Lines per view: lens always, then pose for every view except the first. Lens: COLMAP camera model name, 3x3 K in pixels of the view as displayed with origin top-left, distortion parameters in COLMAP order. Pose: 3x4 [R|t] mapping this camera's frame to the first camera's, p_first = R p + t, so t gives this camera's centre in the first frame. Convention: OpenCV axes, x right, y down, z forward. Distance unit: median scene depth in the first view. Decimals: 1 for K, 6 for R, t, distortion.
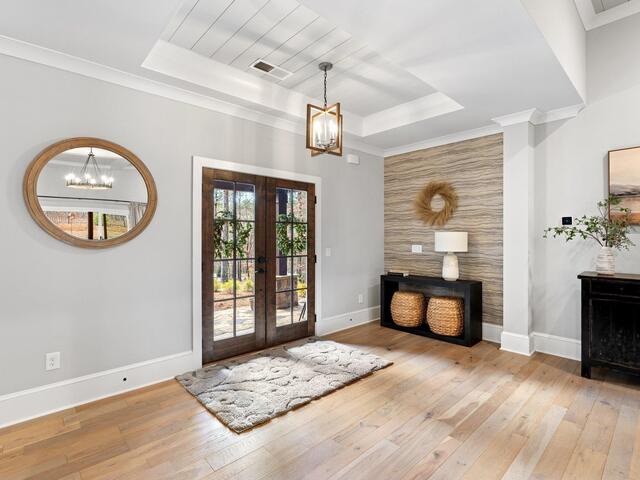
lens RADIAL K [[313.2, 0, 322.2], [0, 313.2, 236.8], [0, 0, 1]] dist [-0.006251, 0.000125]
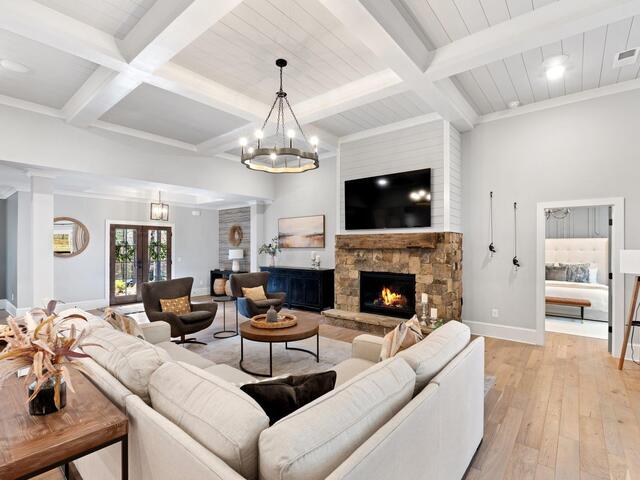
lens RADIAL K [[313.2, 0, 317.2], [0, 313.2, 245.4], [0, 0, 1]] dist [-0.006251, 0.000125]
pose [[0.993972, 0.000109, 0.109631, 0.739320], [0.000523, 0.999983, -0.005736, -0.032443], [-0.109630, 0.005759, 0.993956, -1.229843]]
